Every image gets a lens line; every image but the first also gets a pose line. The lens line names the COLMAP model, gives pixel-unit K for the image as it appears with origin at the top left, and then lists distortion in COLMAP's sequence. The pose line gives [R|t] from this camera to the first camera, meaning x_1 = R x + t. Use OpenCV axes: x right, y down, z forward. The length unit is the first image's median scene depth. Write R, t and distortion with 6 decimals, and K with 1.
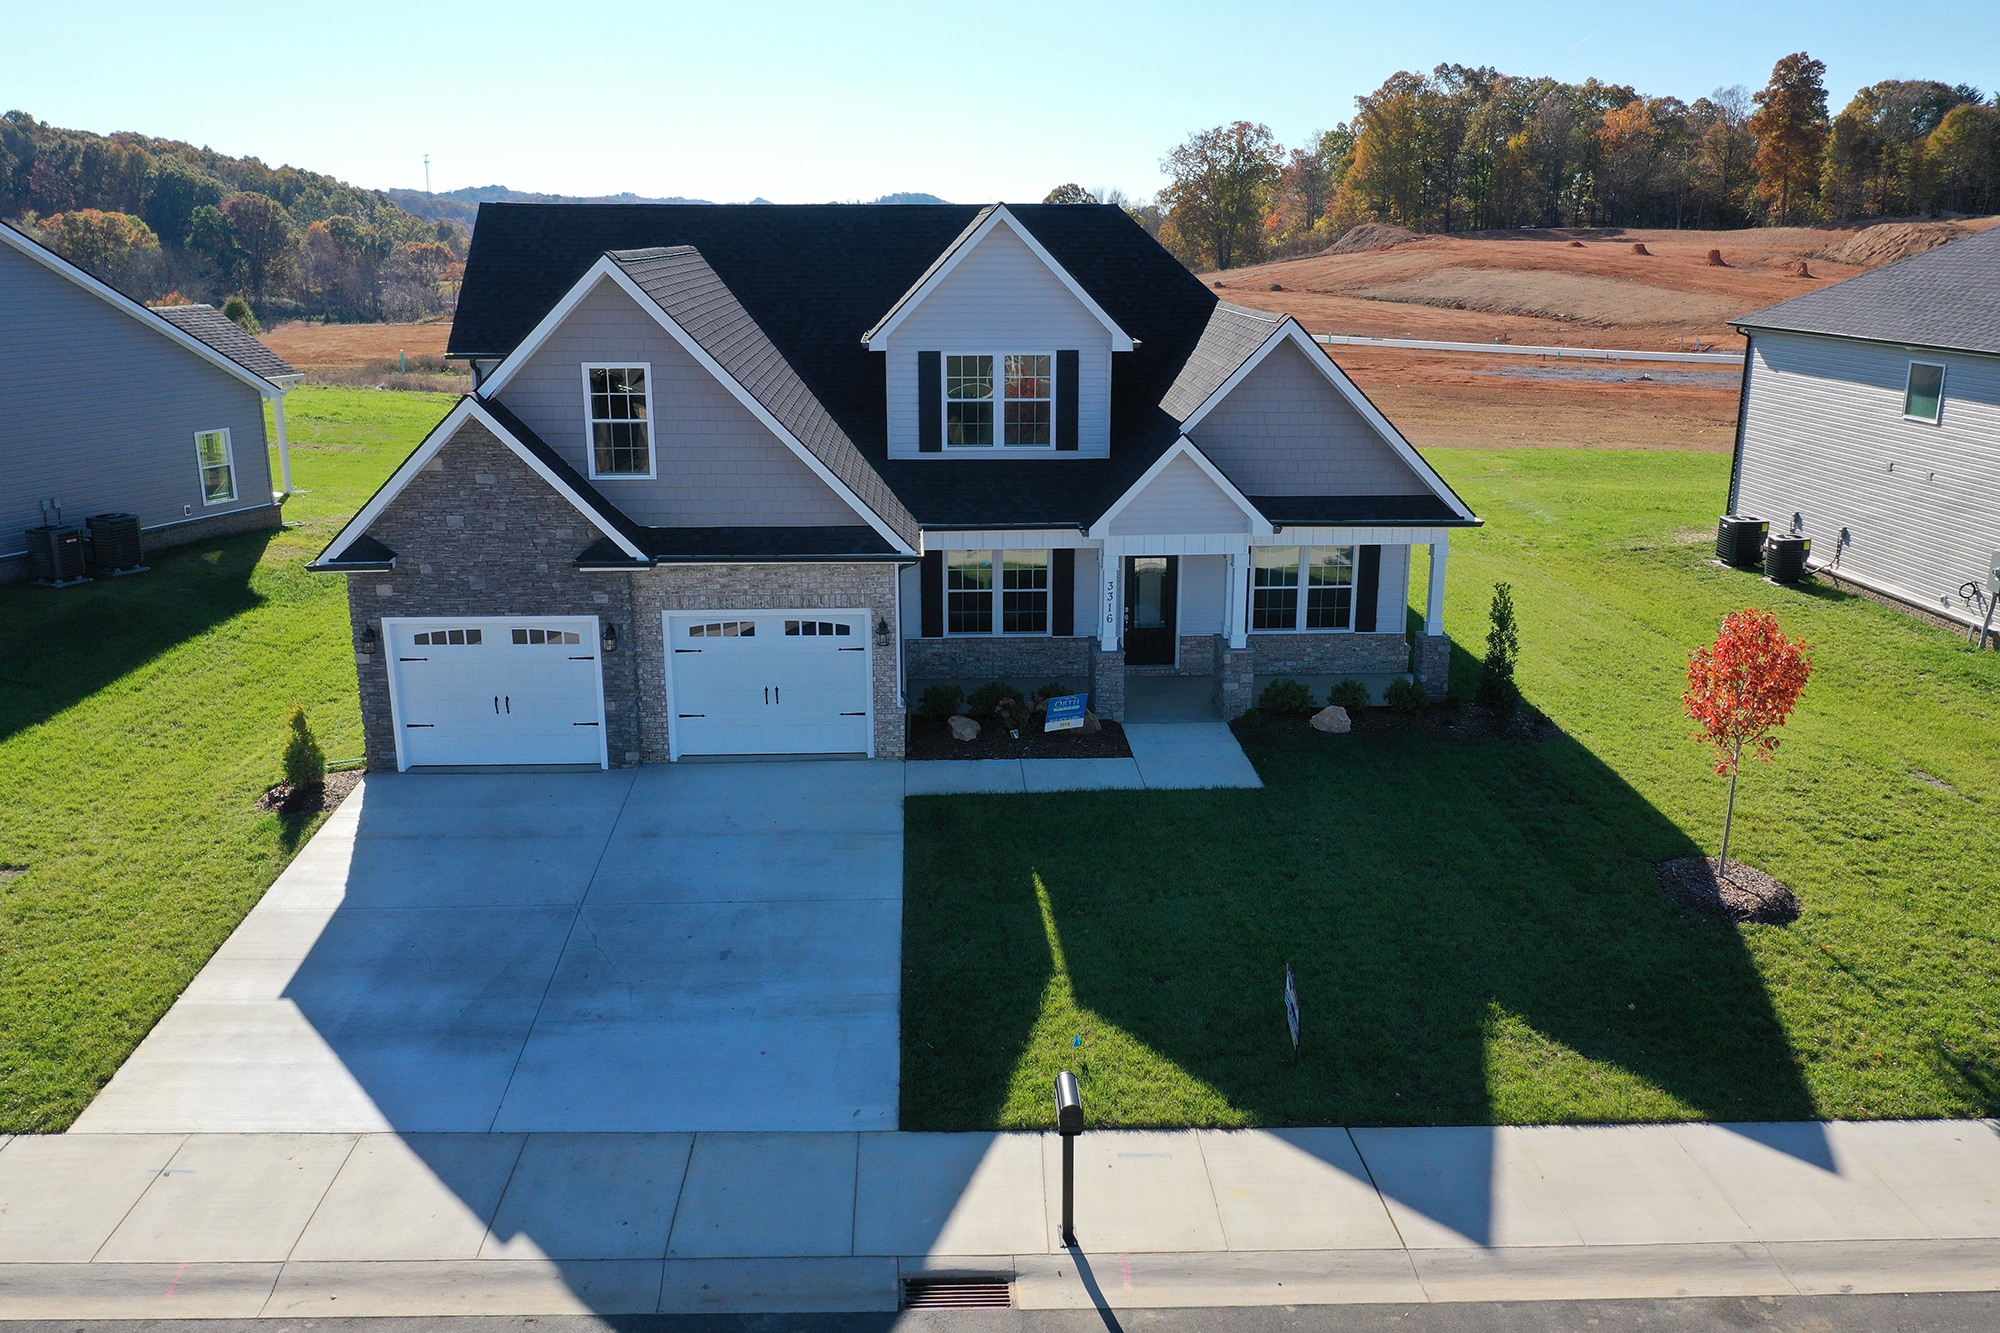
lens RADIAL K [[1594.5, 0, 1009.7], [0, 1594.5, 668.0], [0, 0, 1]] dist [-0.001884, 0.007540]
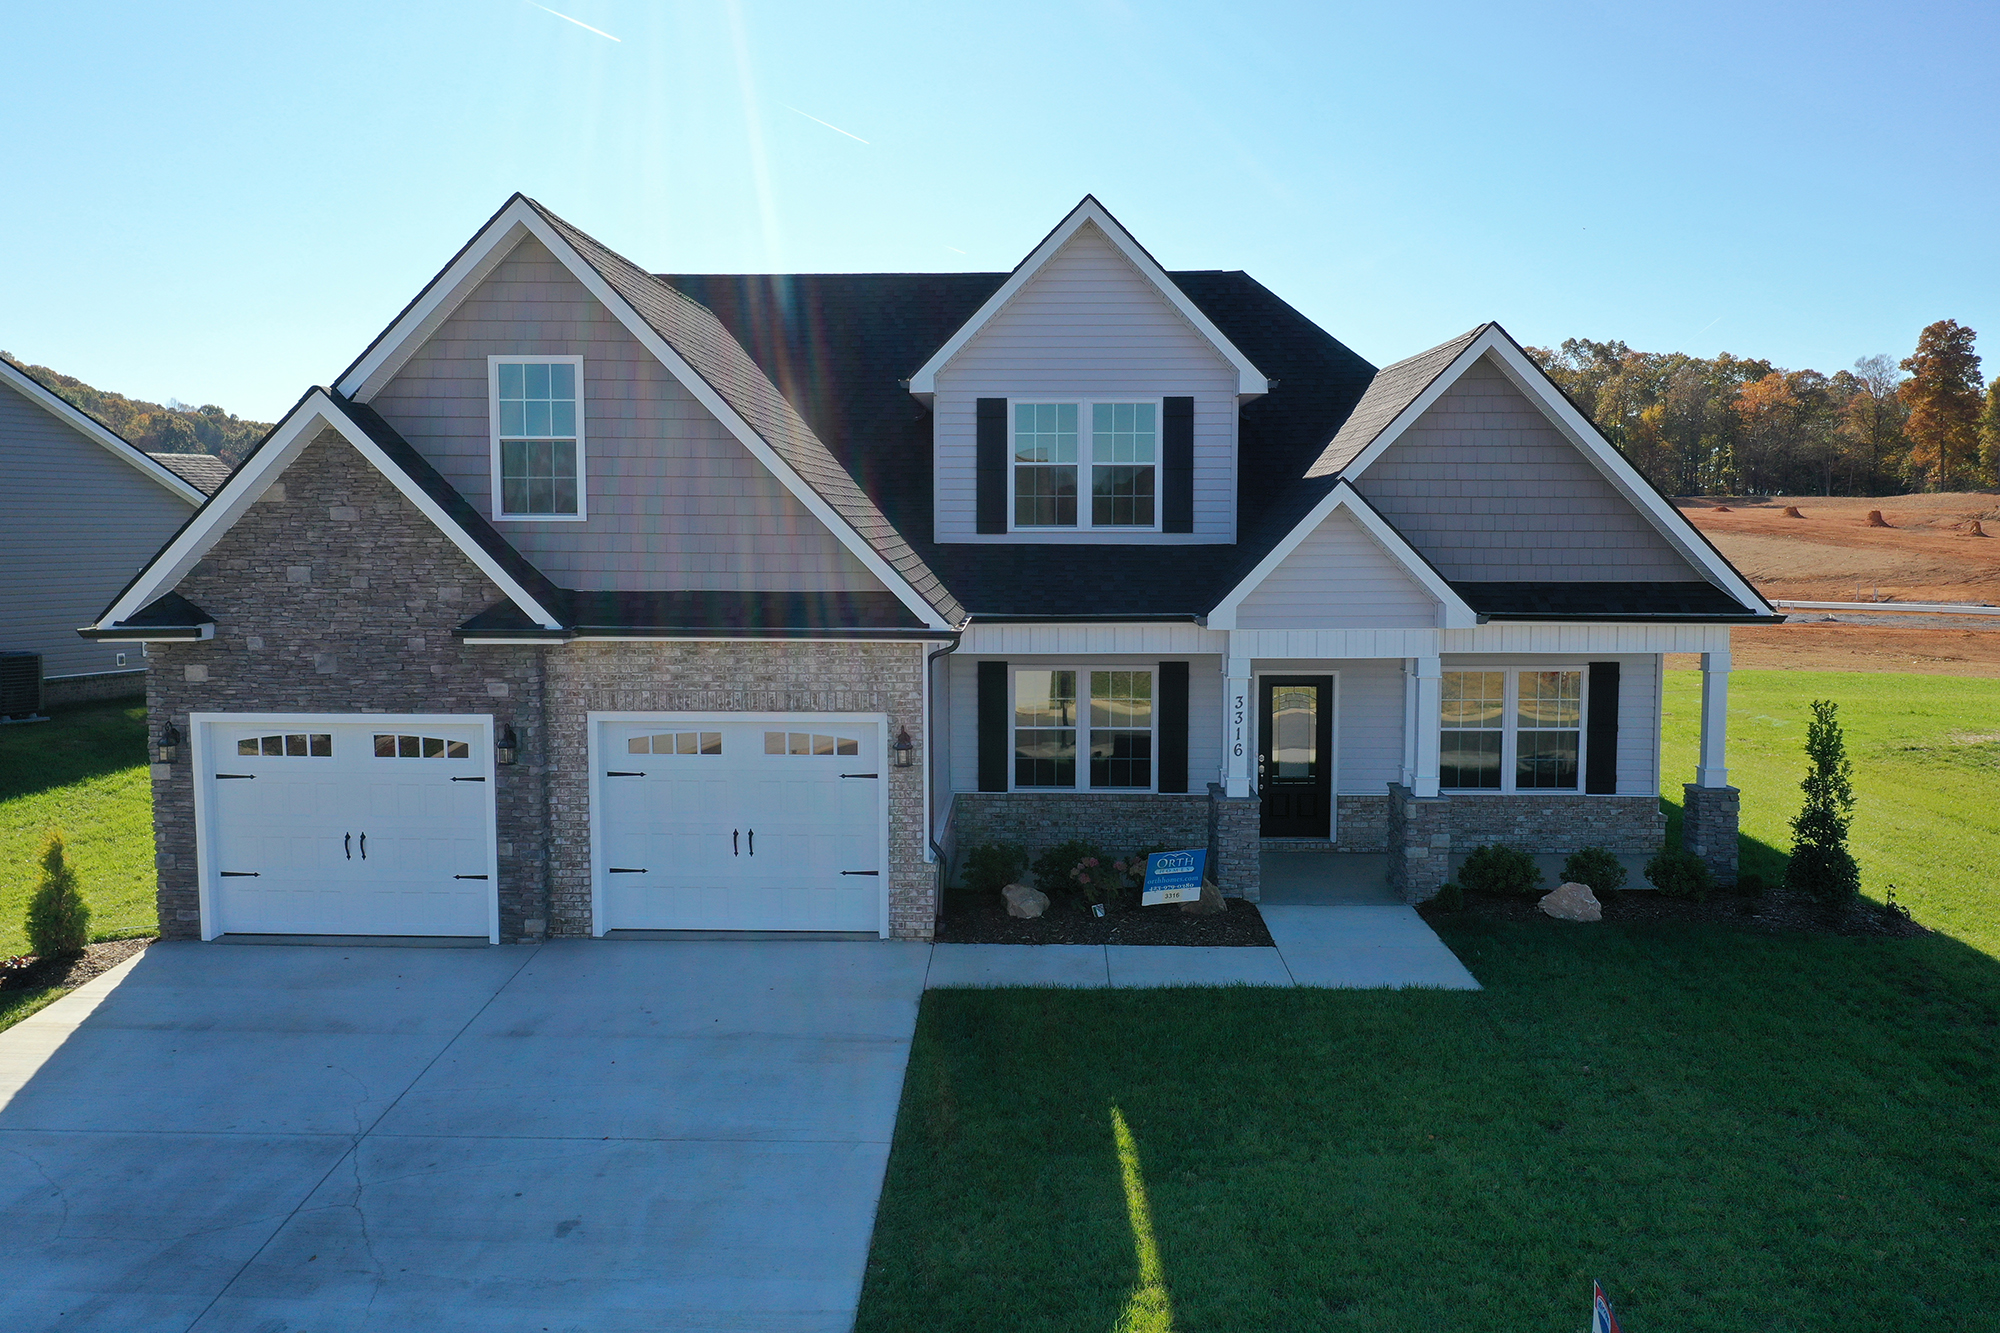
lens RADIAL K [[1594.5, 0, 1002.1], [0, 1594.5, 661.7], [0, 0, 1]] dist [-0.001884, 0.007540]
pose [[0.996478, 0.005178, -0.083698, 0.018825], [-0.020152, 0.983631, -0.179063, 0.060231], [0.081401, 0.180119, 0.980271, 0.315194]]
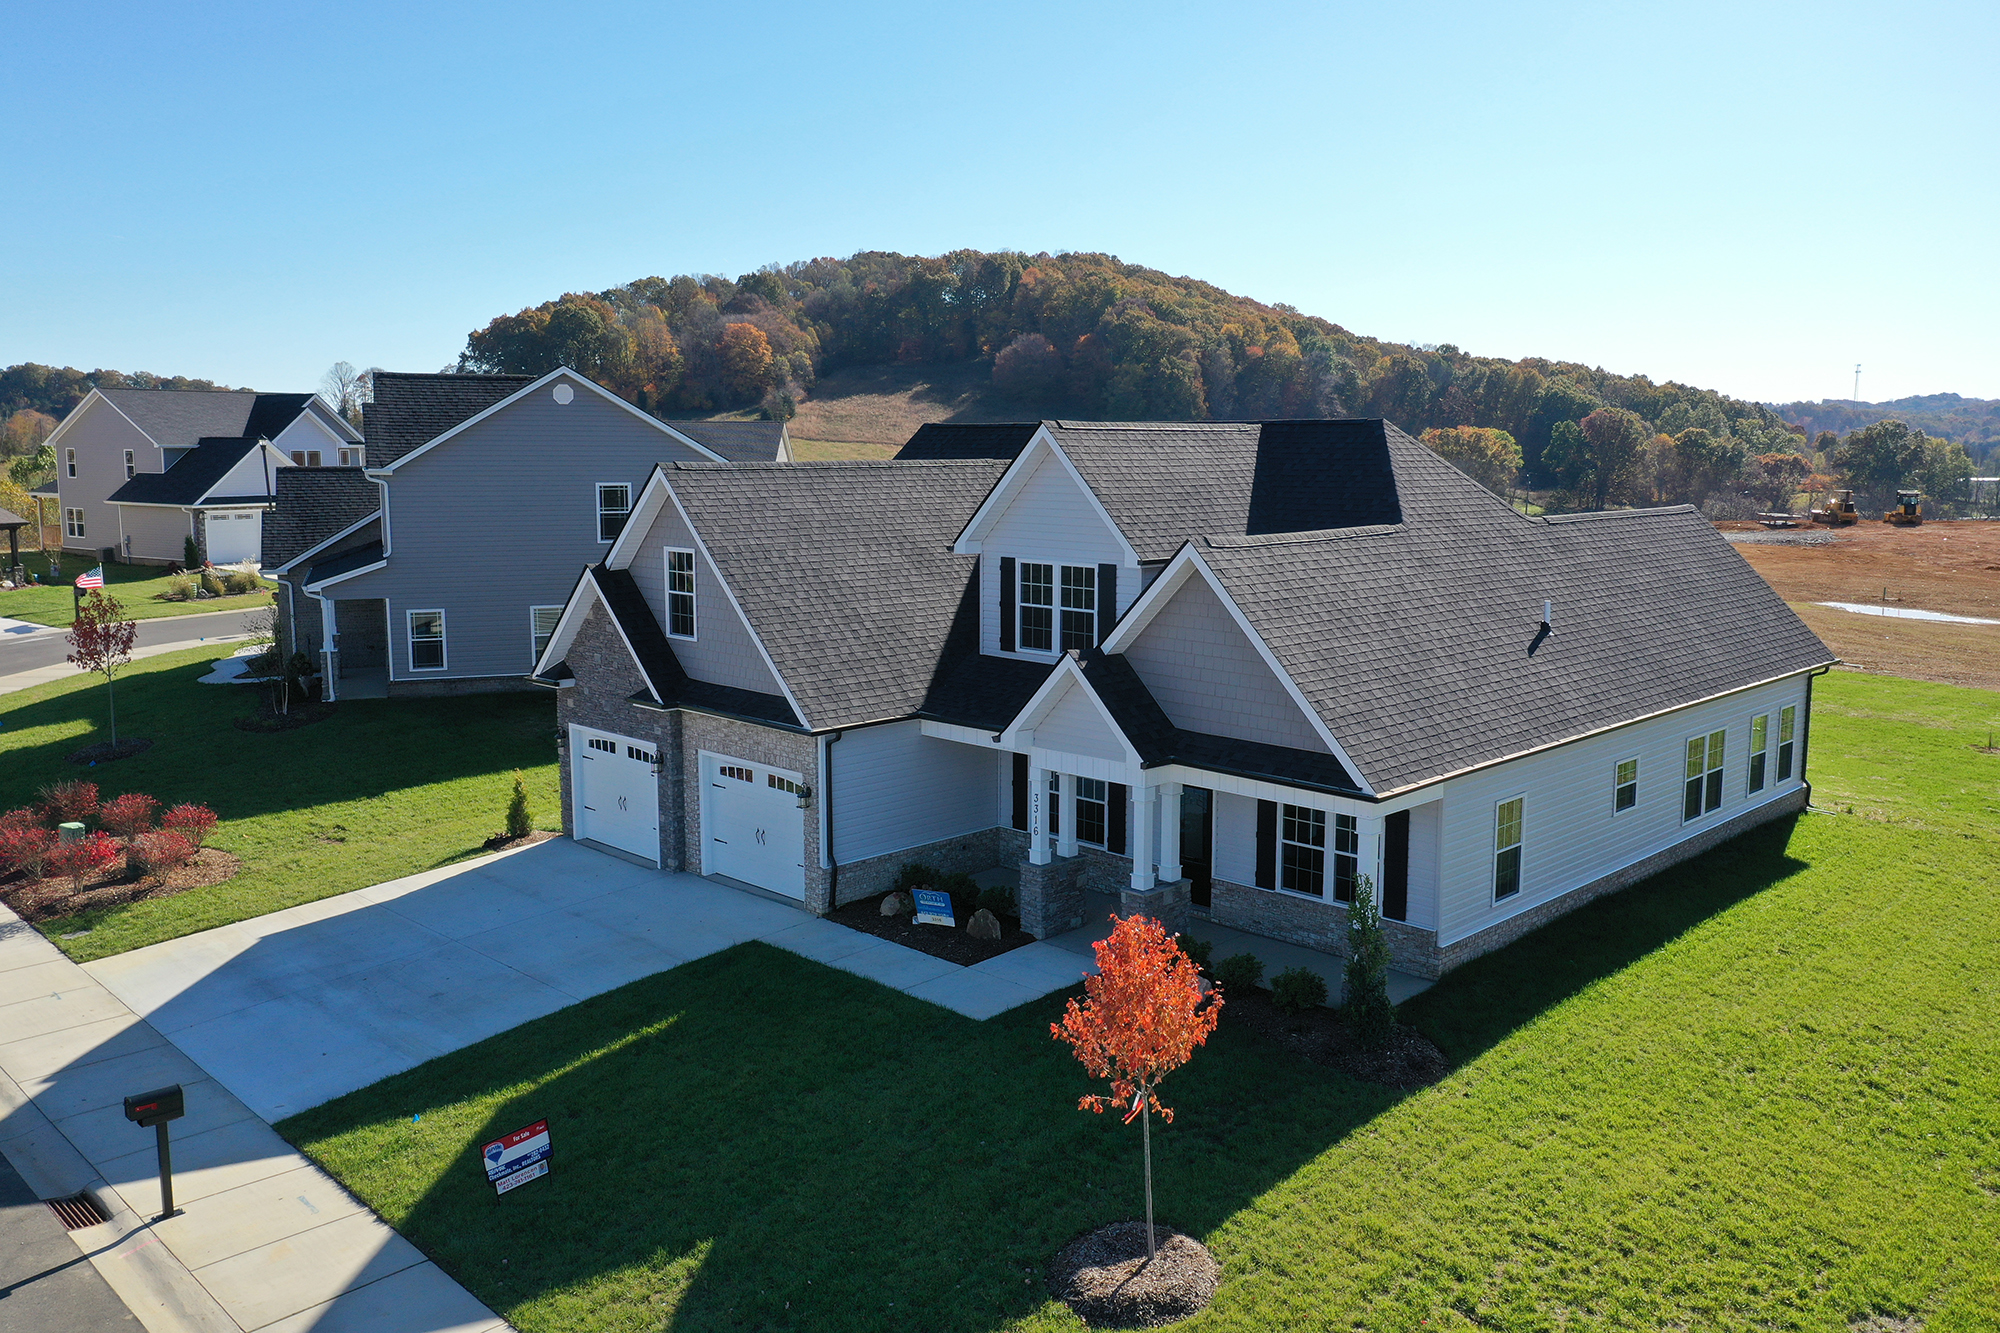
lens RADIAL K [[1594.5, 0, 985.3], [0, 1594.5, 665.8], [0, 0, 1]] dist [-0.001884, 0.007540]
pose [[0.658547, 0.101971, -0.745599, 0.798098], [-0.196873, 0.979616, -0.039911, -0.089017], [0.726331, 0.173071, 0.665199, 0.318364]]
